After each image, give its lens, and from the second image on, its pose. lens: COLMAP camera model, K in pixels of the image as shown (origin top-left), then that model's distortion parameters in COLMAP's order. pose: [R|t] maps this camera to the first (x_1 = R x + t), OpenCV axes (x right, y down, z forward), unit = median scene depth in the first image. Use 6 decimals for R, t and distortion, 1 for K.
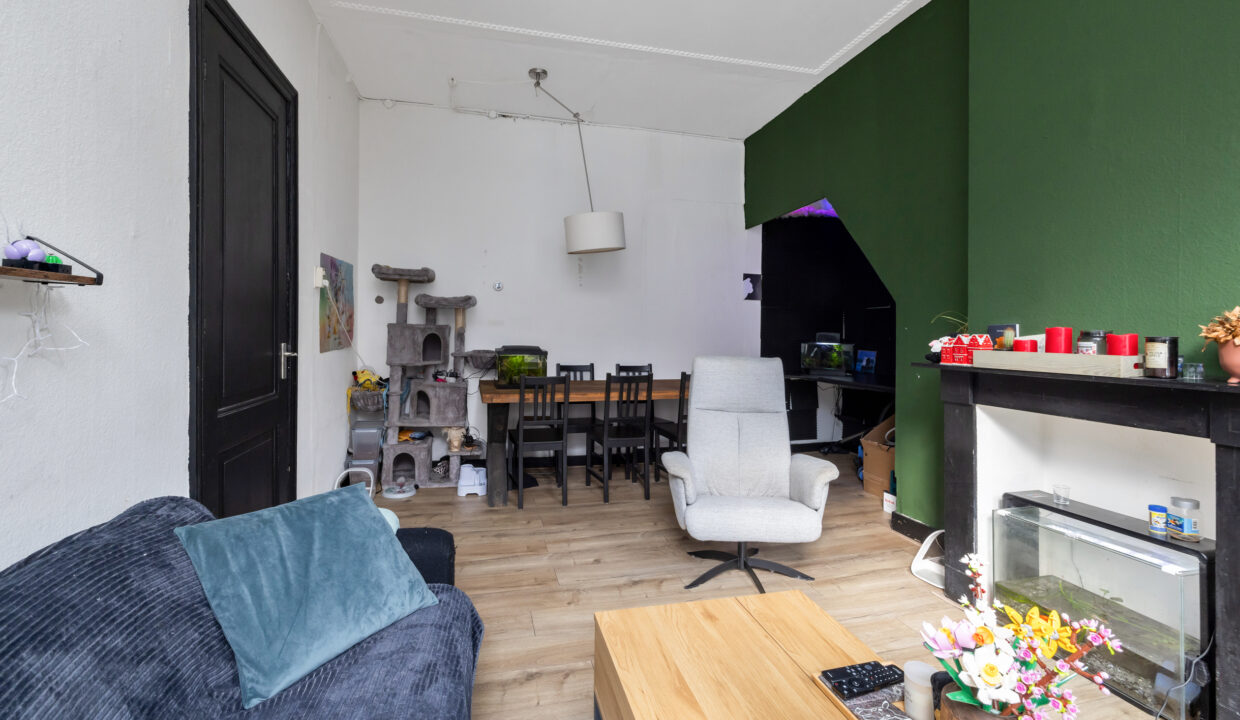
lens RADIAL K [[531.8, 0, 617.3], [0, 531.8, 327.7], [0, 0, 1]] dist [-0.002381, -0.000011]
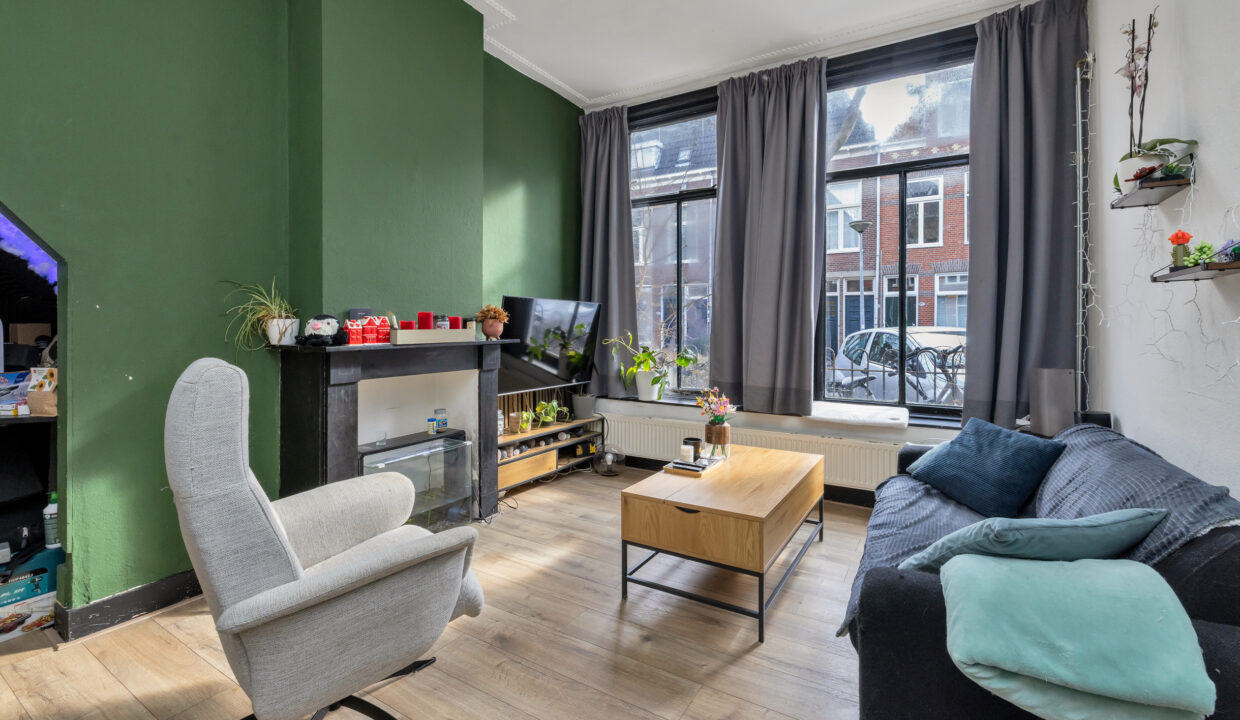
lens RADIAL K [[531.8, 0, 617.3], [0, 531.8, 327.7], [0, 0, 1]] dist [-0.002381, -0.000011]
pose [[-0.692729, -0.008980, 0.721142, -0.353016], [-0.007350, 0.999958, 0.005391, 0.019050], [-0.721161, -0.001566, -0.692766, 1.013370]]
